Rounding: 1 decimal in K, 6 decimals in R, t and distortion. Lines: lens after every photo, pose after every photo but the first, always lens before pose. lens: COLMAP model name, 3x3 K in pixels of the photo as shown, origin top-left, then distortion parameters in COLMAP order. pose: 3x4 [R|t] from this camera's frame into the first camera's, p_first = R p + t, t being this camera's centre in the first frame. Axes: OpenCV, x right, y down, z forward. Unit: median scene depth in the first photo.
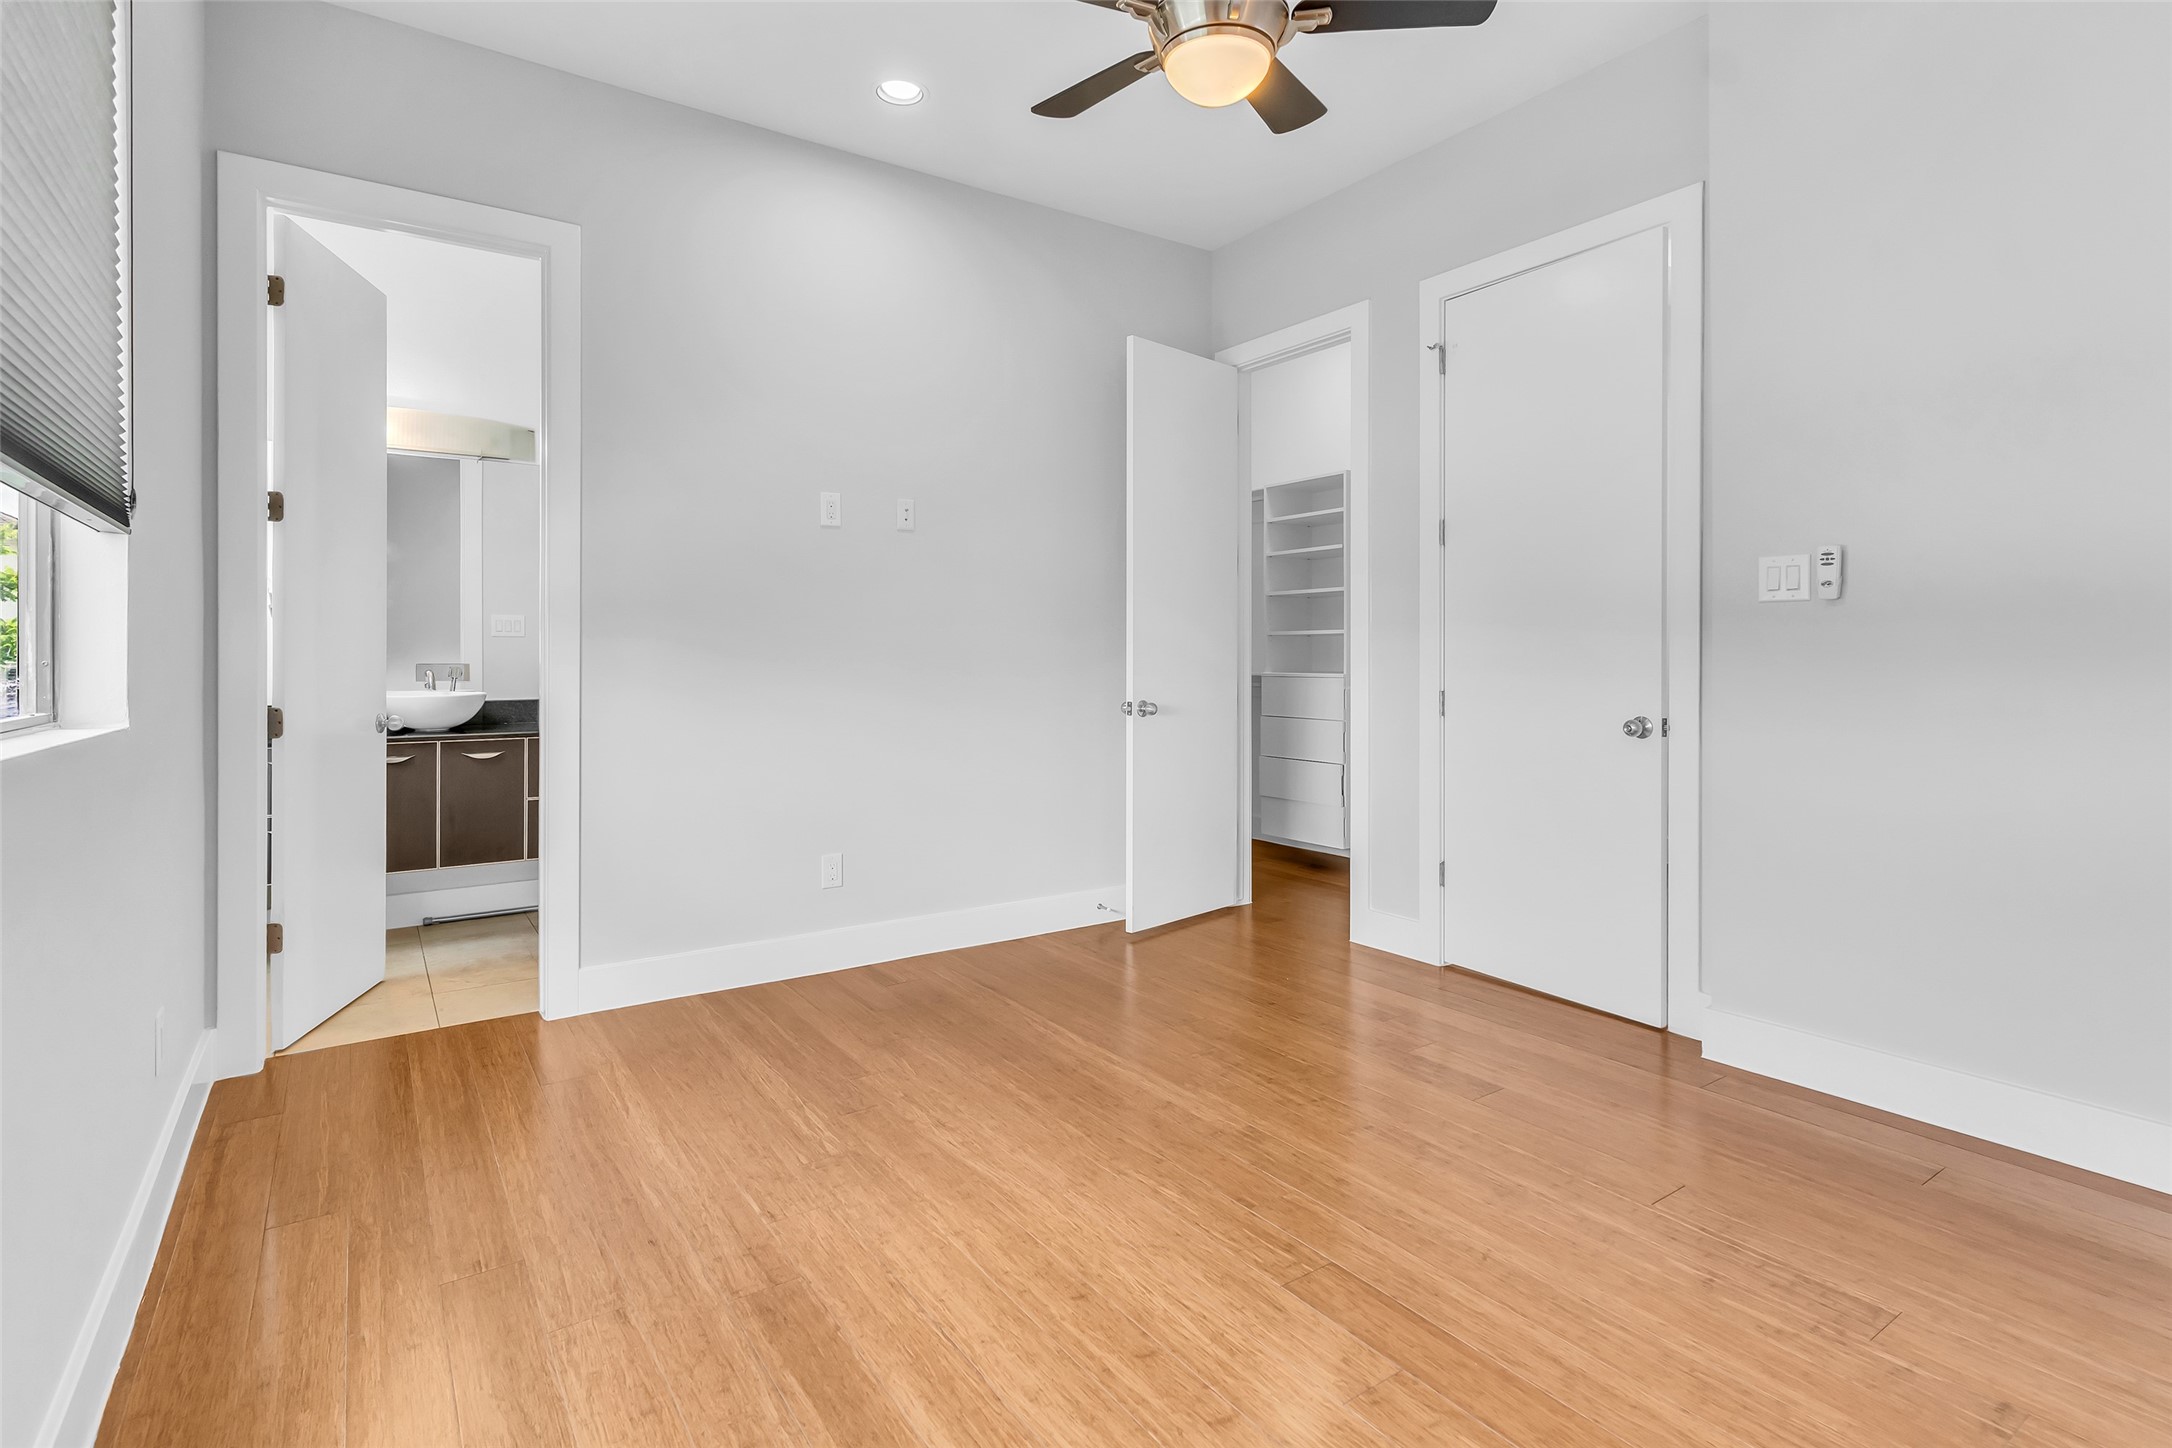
lens RADIAL K [[1072.7, 0, 1097.9], [0, 1072.7, 657.2], [0, 0, 1]] dist [0.011438, -0.000134]
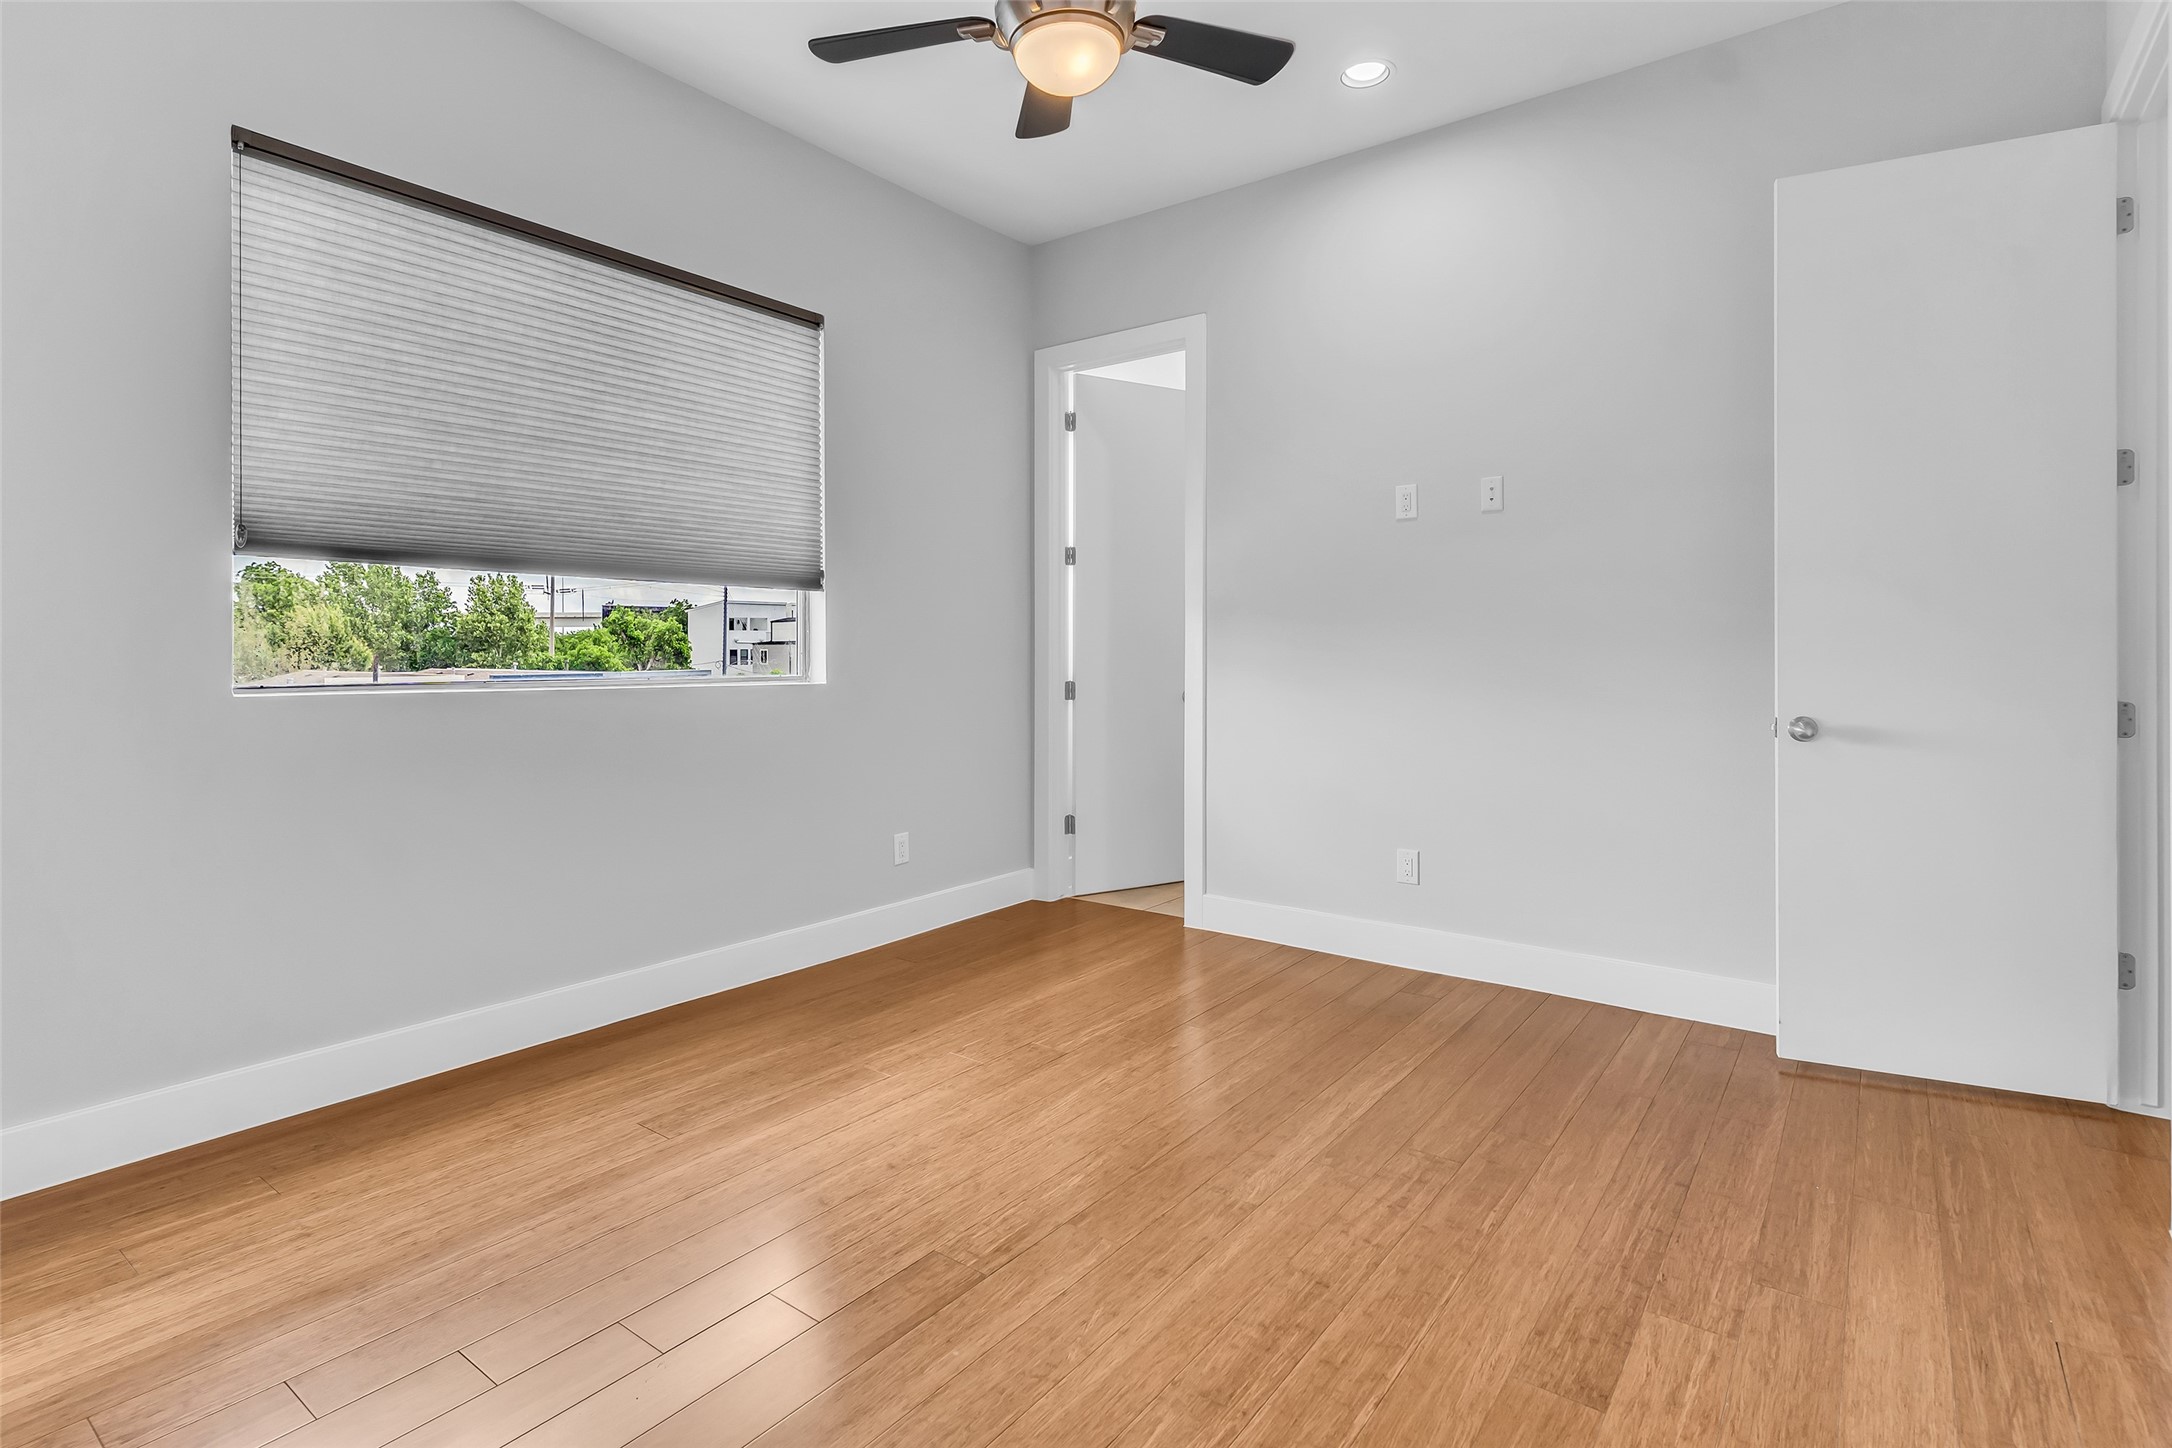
lens RADIAL K [[1091.6, 0, 1089.1], [0, 1091.6, 651.2], [0, 0, 1]] dist [0.000197, 0.000230]
pose [[0.301011, 0.003150, -0.953616, 0.849947], [-0.000906, 0.999995, 0.003018, -0.003511], [0.953620, -0.000045, 0.301012, 0.568427]]
